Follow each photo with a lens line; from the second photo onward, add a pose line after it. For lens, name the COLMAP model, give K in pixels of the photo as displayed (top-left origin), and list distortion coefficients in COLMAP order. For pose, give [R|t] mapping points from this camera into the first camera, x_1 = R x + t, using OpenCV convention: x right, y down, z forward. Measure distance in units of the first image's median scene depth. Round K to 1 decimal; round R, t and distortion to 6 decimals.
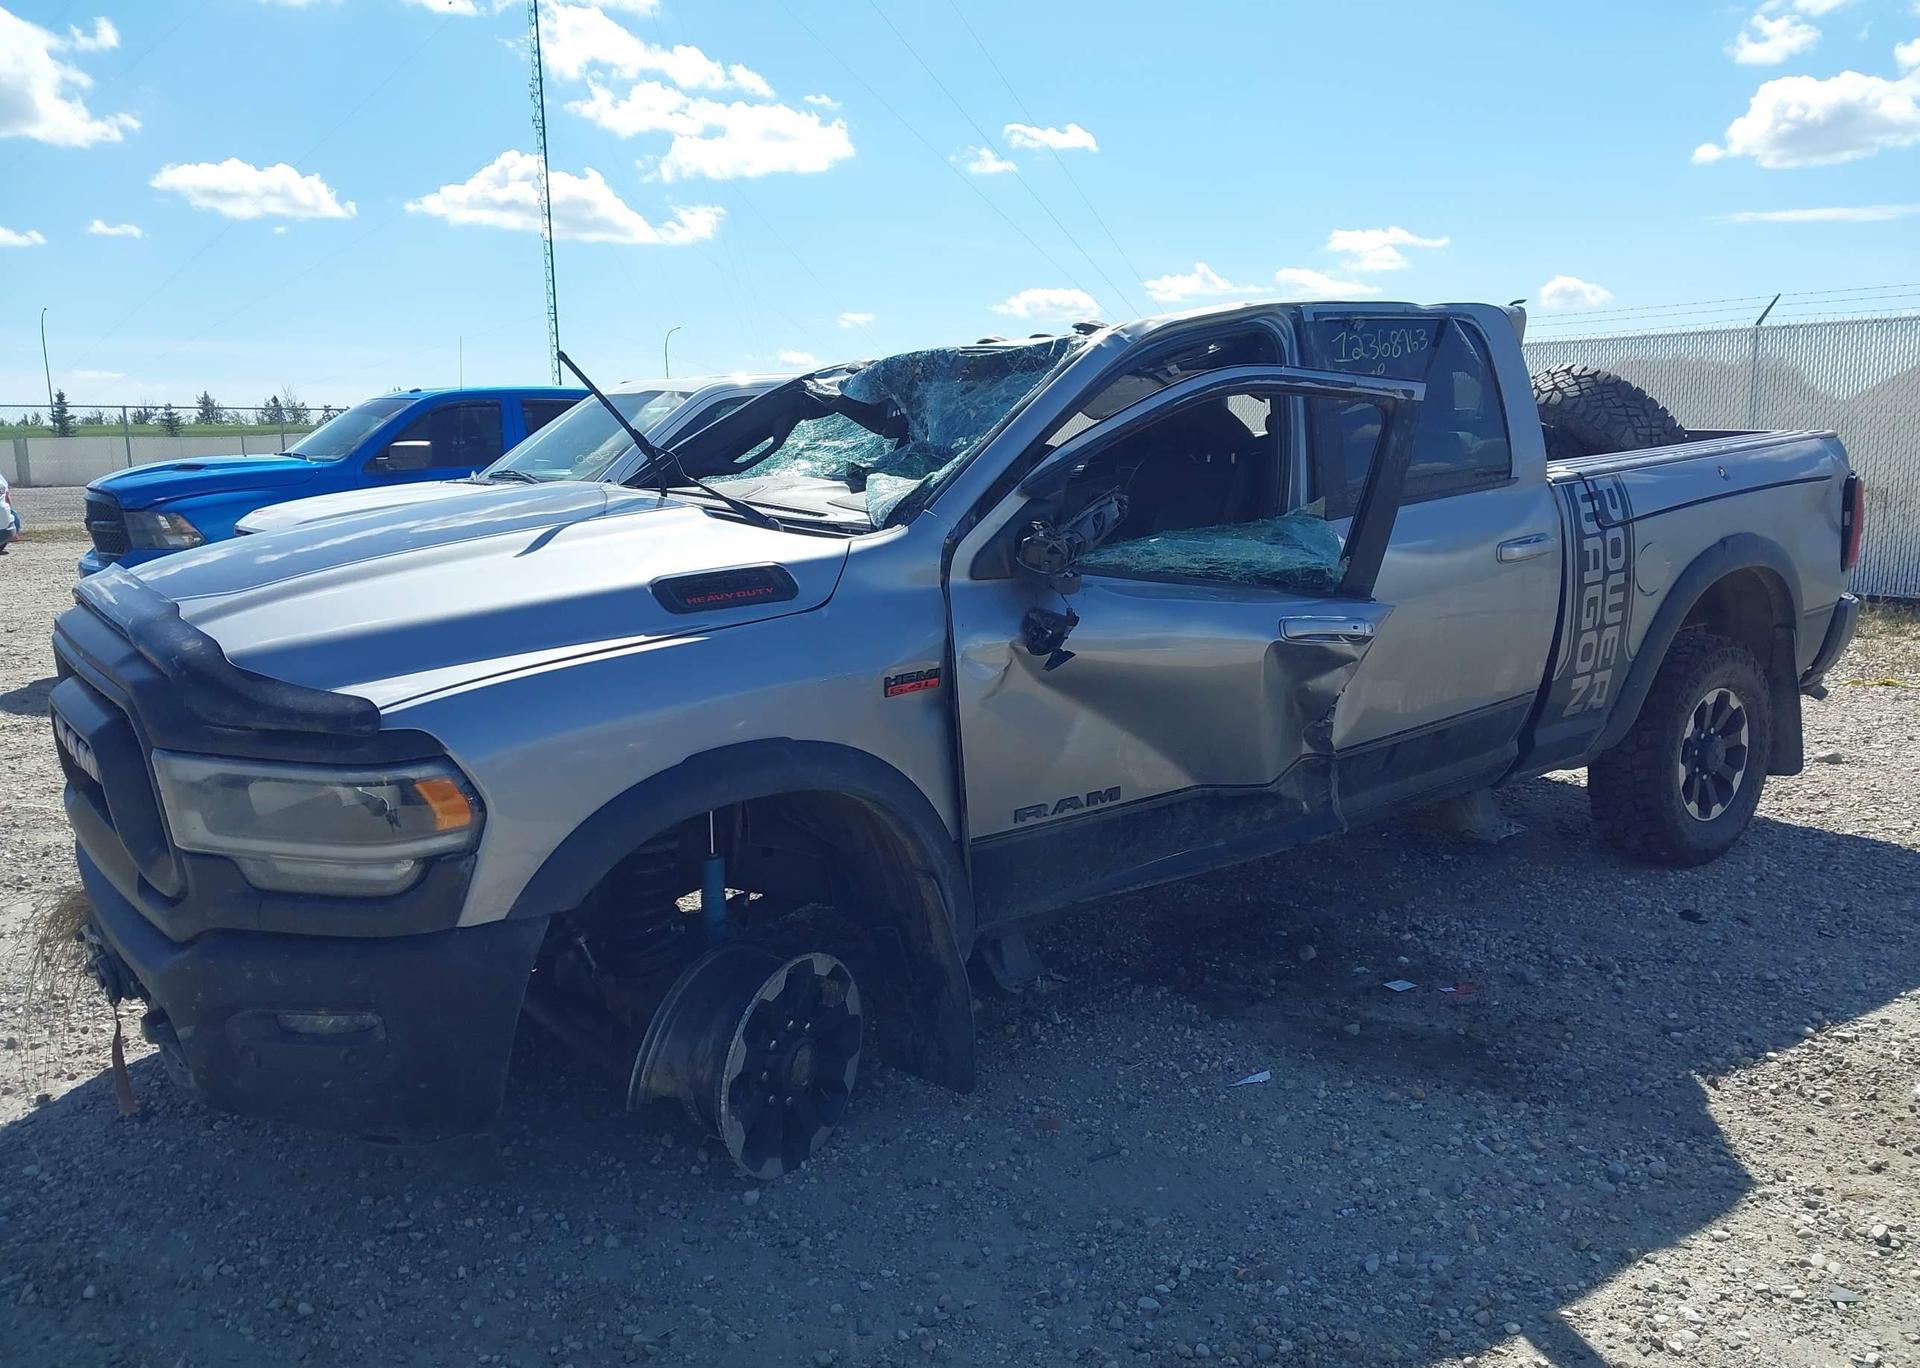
lens RADIAL K [[1396.5, 0, 960.0], [0, 1396.5, 684.0], [0, 0, 1]] dist [0.104077, -0.145591]
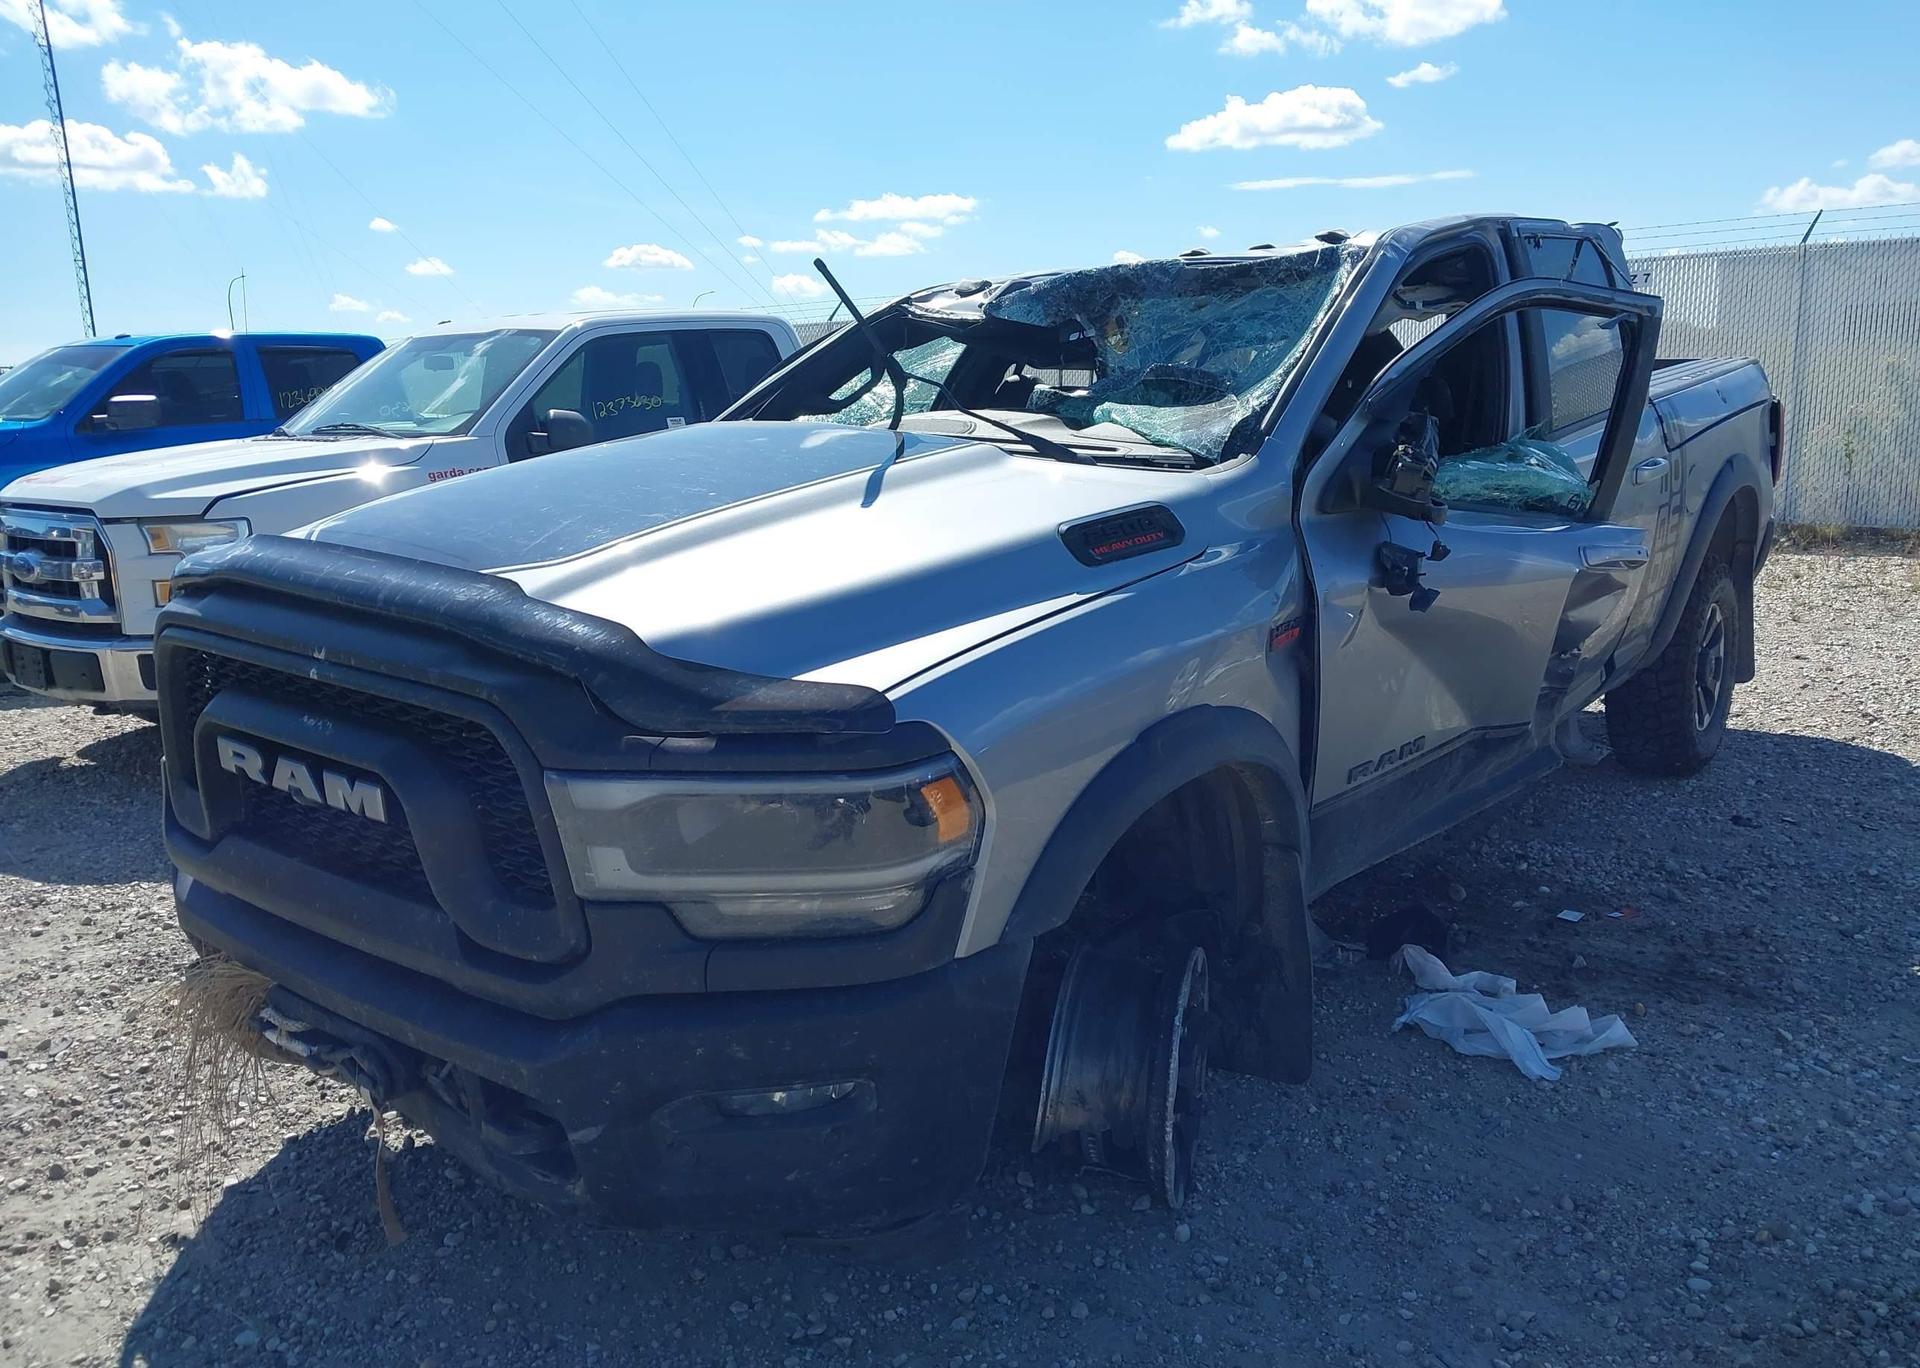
lens RADIAL K [[1396.5, 0, 960.0], [0, 1396.5, 684.0], [0, 0, 1]] dist [0.104077, -0.145591]
pose [[0.970912, -0.061895, 0.231300, -0.427860], [0.054491, 0.997781, 0.038271, -0.013815], [-0.233155, -0.024554, 0.972130, 0.179129]]
